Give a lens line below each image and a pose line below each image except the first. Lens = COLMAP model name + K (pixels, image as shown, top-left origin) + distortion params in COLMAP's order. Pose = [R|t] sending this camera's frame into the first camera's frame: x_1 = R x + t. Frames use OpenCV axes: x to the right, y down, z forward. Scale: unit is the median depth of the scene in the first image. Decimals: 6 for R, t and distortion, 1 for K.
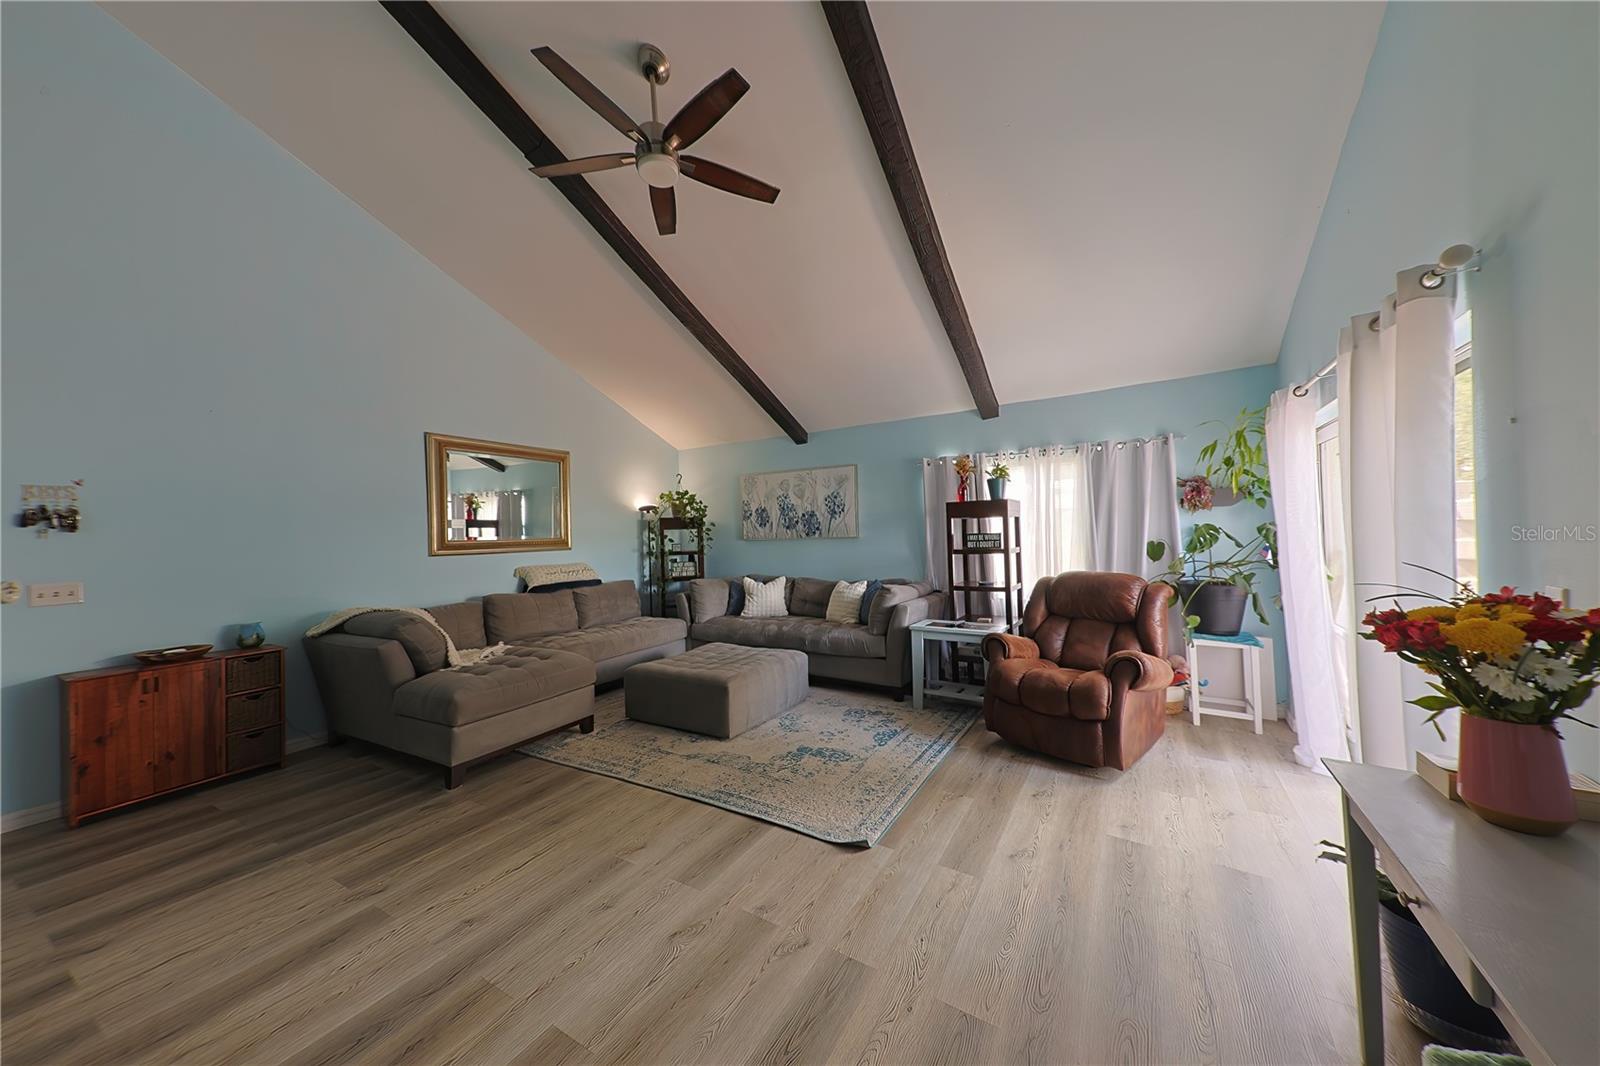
lens RADIAL K [[615.1, 0, 800.0], [0, 615.1, 533.0], [0, 0, 1]] dist [0.120513, -0.000026]
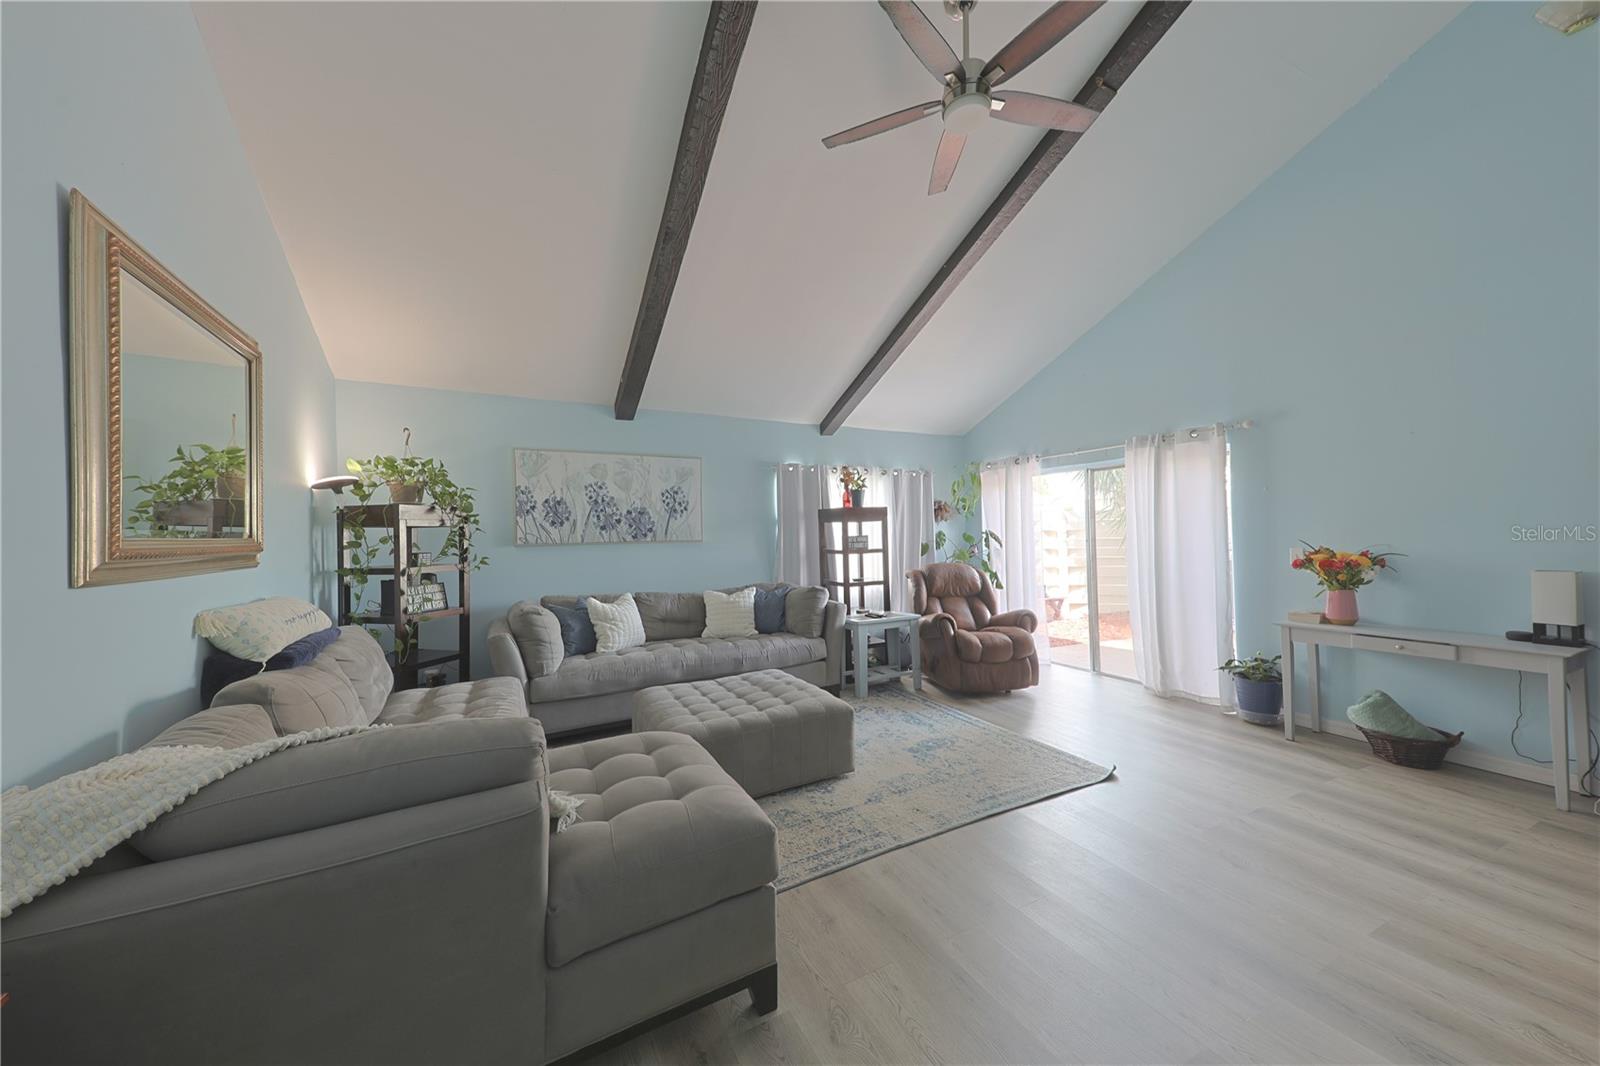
lens RADIAL K [[597.6, 0, 869.1], [0, 597.6, 528.4], [0, 0, 1]] dist [0.093228, 0.000008]
pose [[0.421954, 0.023624, 0.906309, -0.697771], [0.006006, 0.999566, -0.028850, 0.018688], [-0.906597, 0.017616, 0.421629, 0.509024]]
